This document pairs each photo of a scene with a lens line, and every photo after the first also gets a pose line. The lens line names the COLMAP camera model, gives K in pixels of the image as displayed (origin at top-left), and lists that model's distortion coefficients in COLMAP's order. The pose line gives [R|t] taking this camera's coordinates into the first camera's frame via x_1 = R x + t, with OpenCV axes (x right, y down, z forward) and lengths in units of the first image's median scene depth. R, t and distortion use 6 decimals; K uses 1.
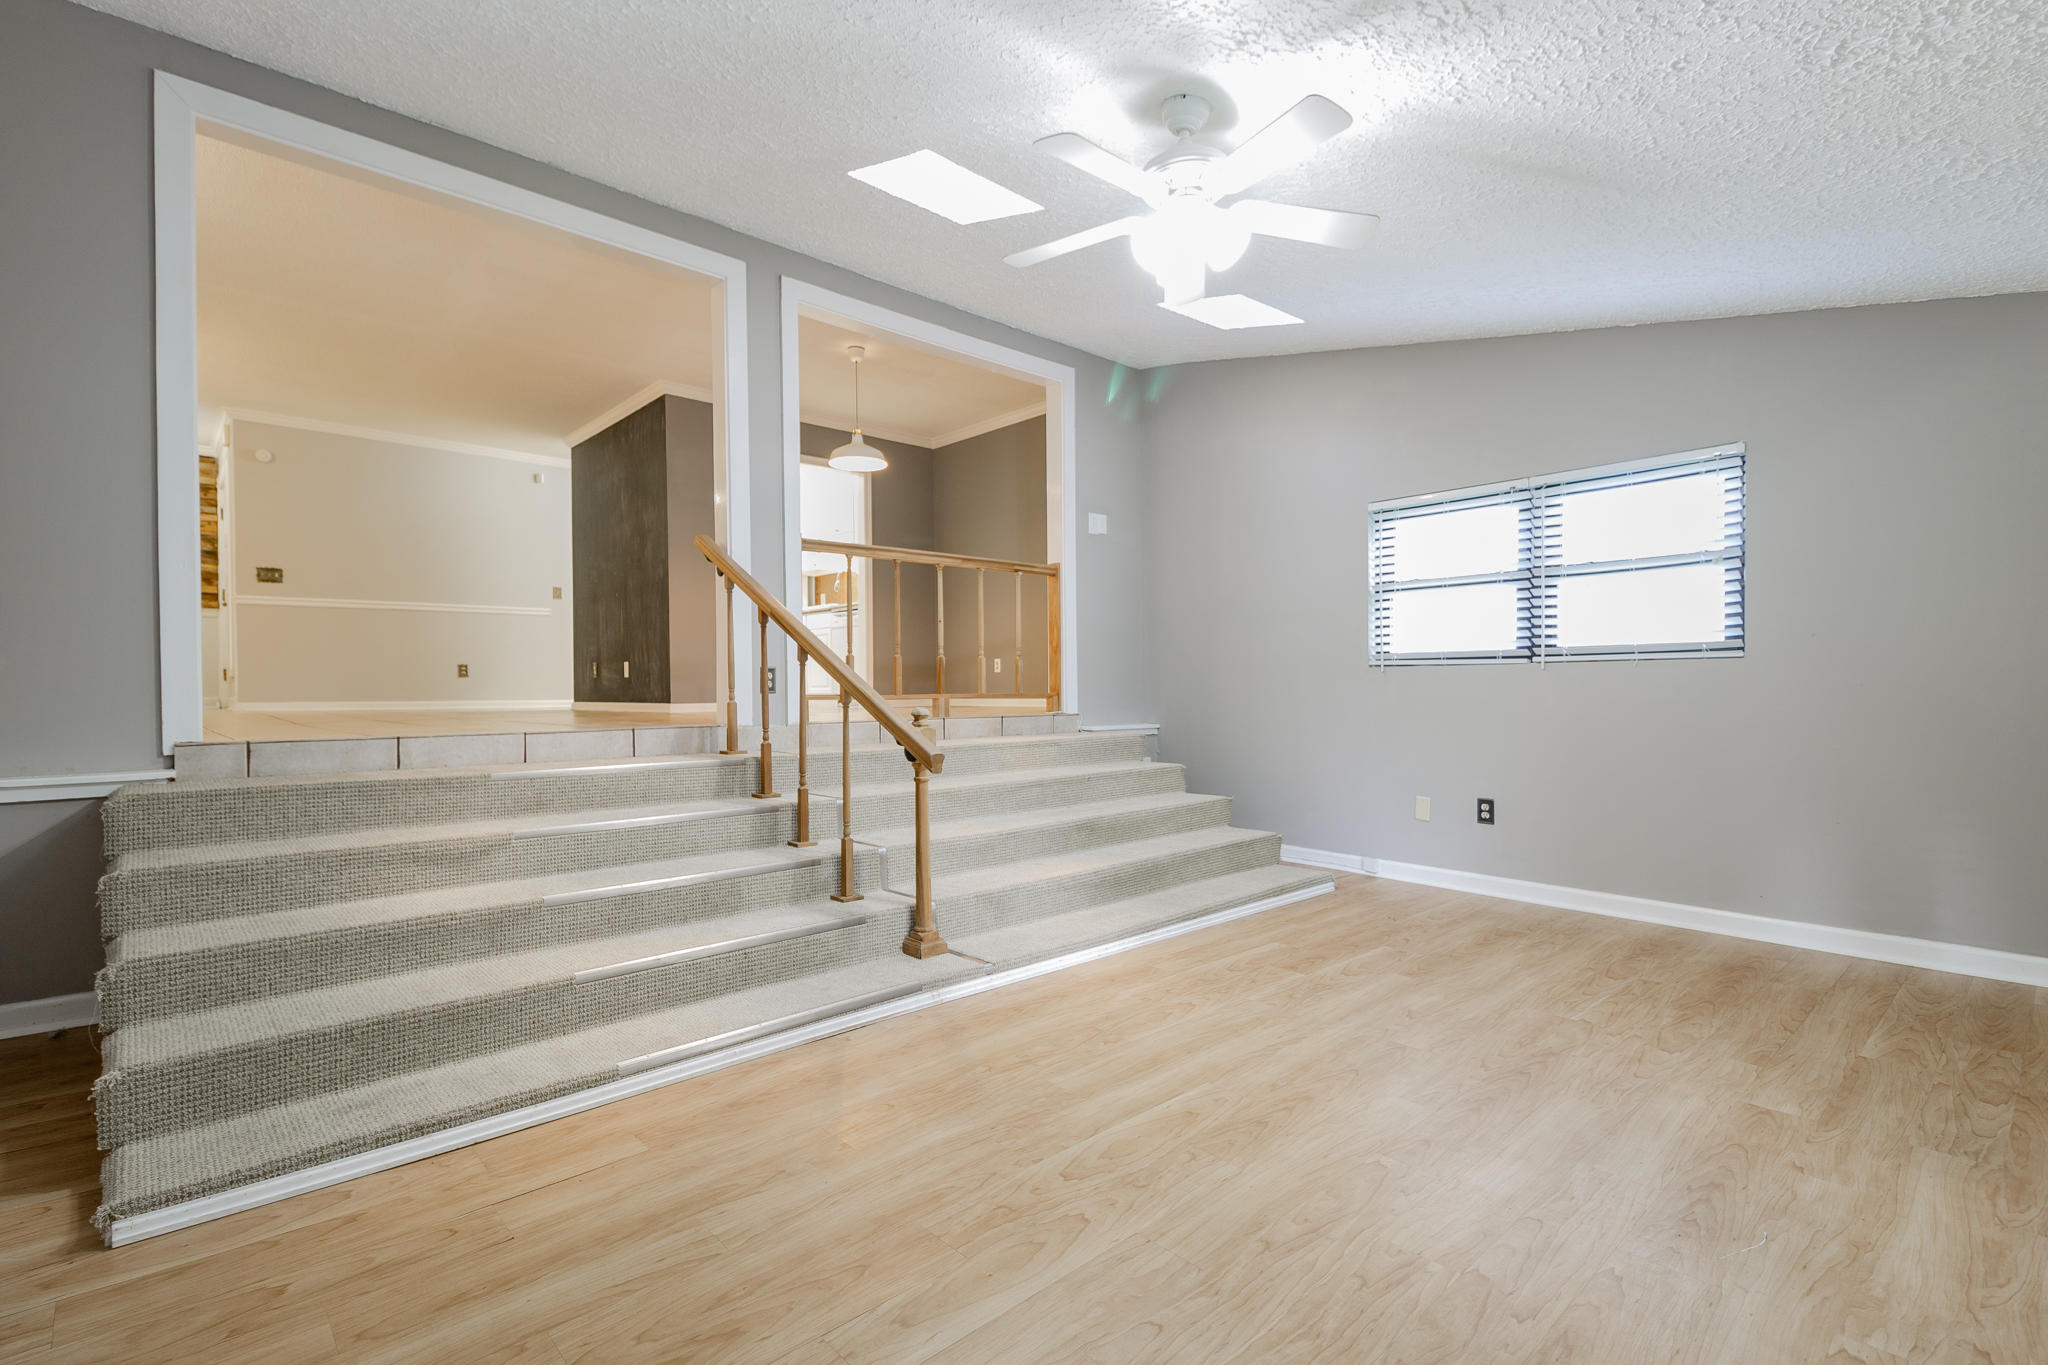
lens RADIAL K [[952.9, 0, 1039.6], [0, 952.9, 698.3], [0, 0, 1]] dist [0.036563, -0.016949]
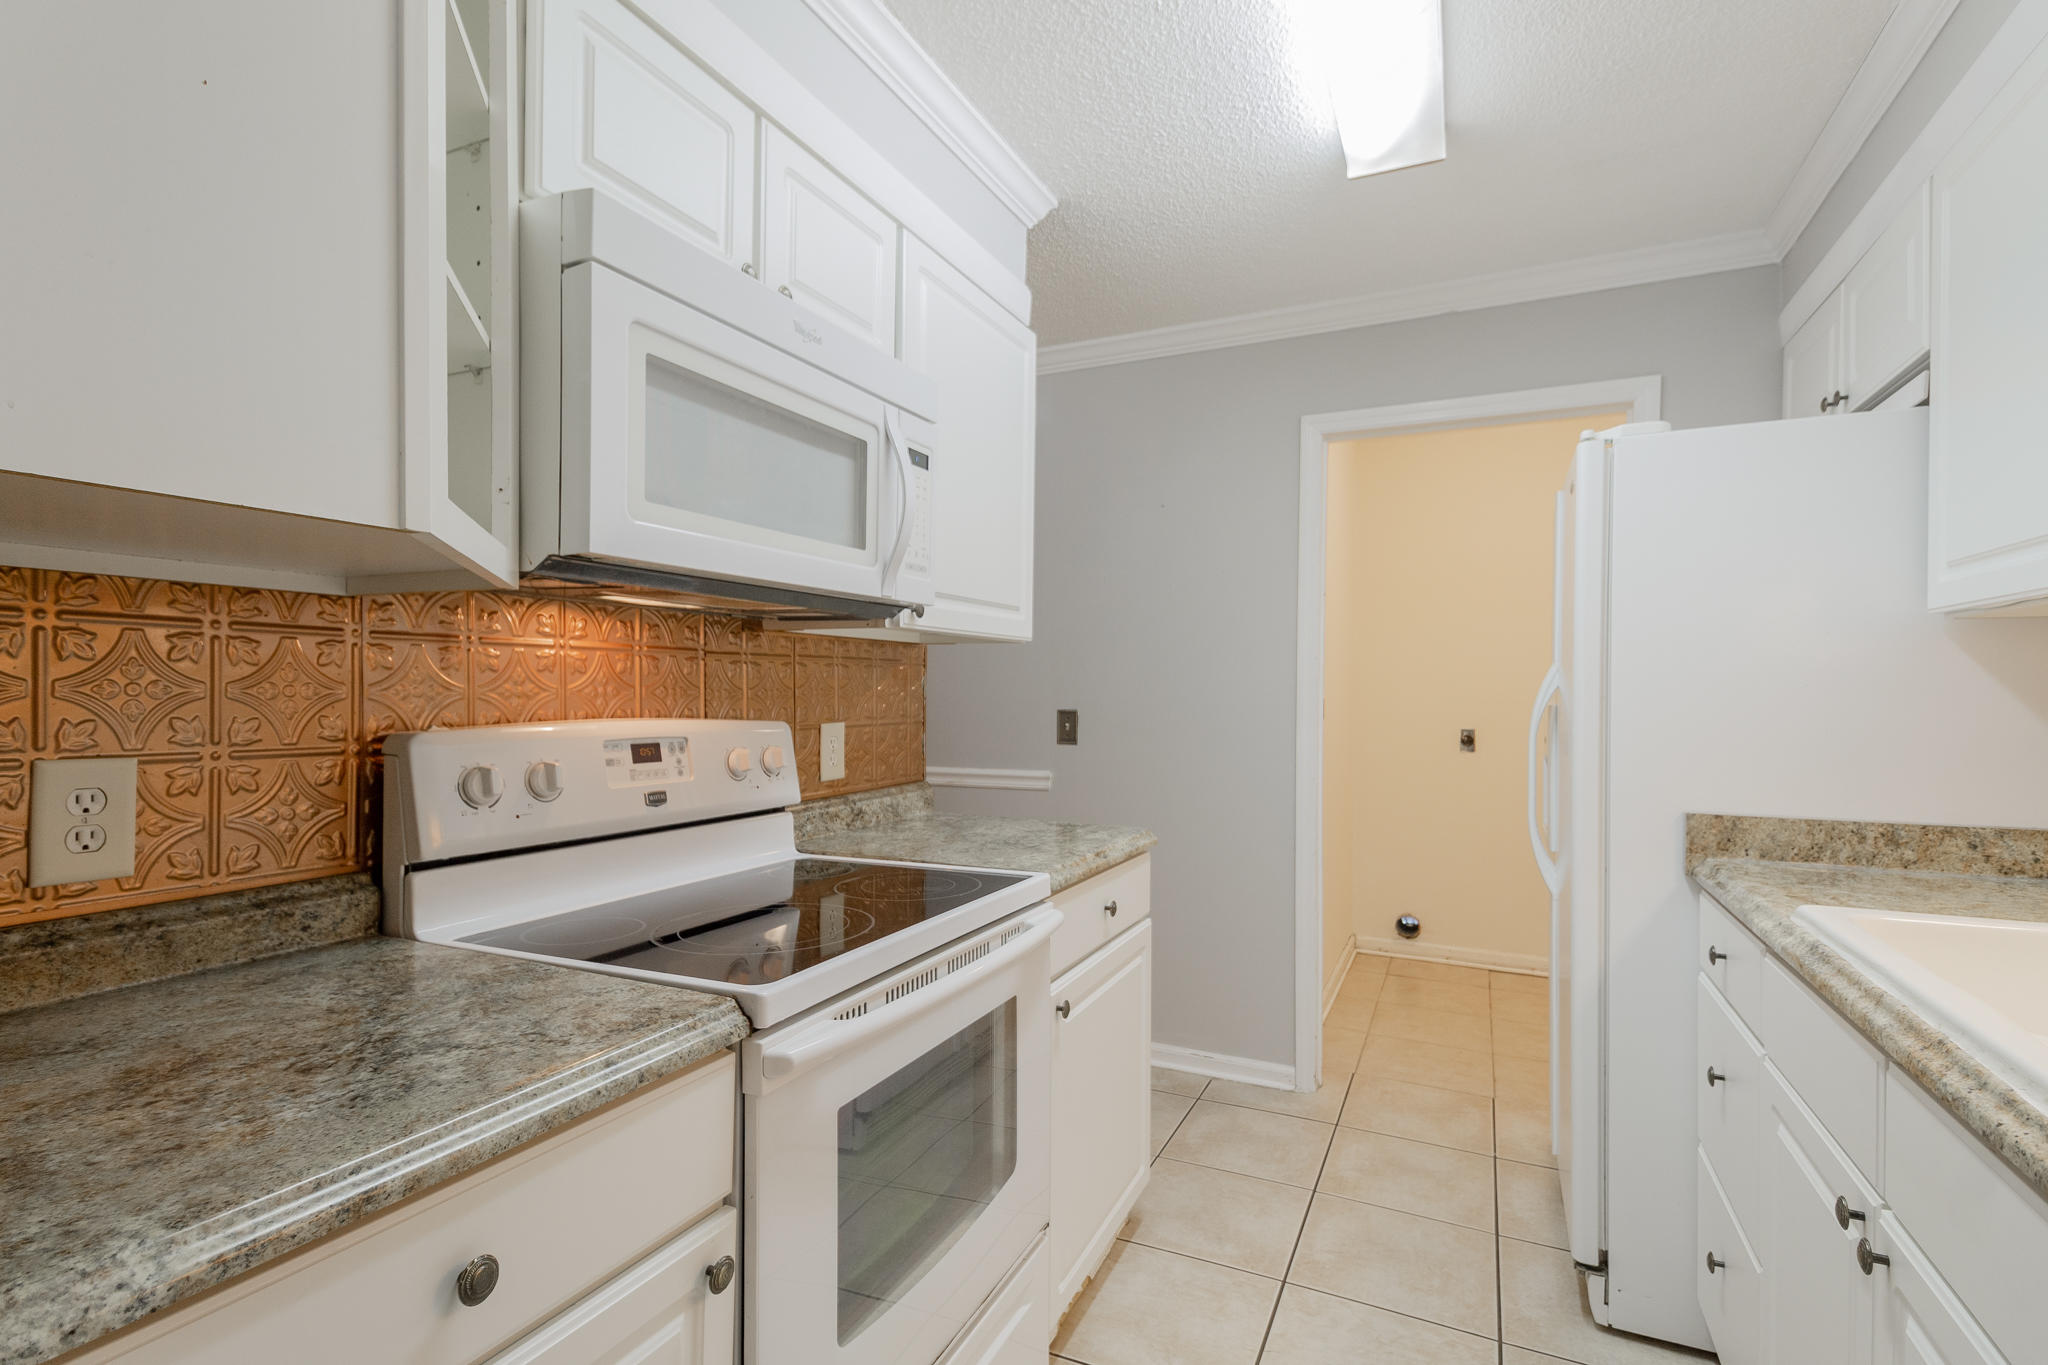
lens RADIAL K [[952.9, 0, 1037.2], [0, 952.9, 701.4], [0, 0, 1]] dist [0.036563, -0.016949]
pose [[0.367183, 0.020436, -0.929924, -0.415148], [-0.019097, 0.999714, 0.014430, -0.291368], [0.929953, 0.012460, 0.367468, 2.010563]]
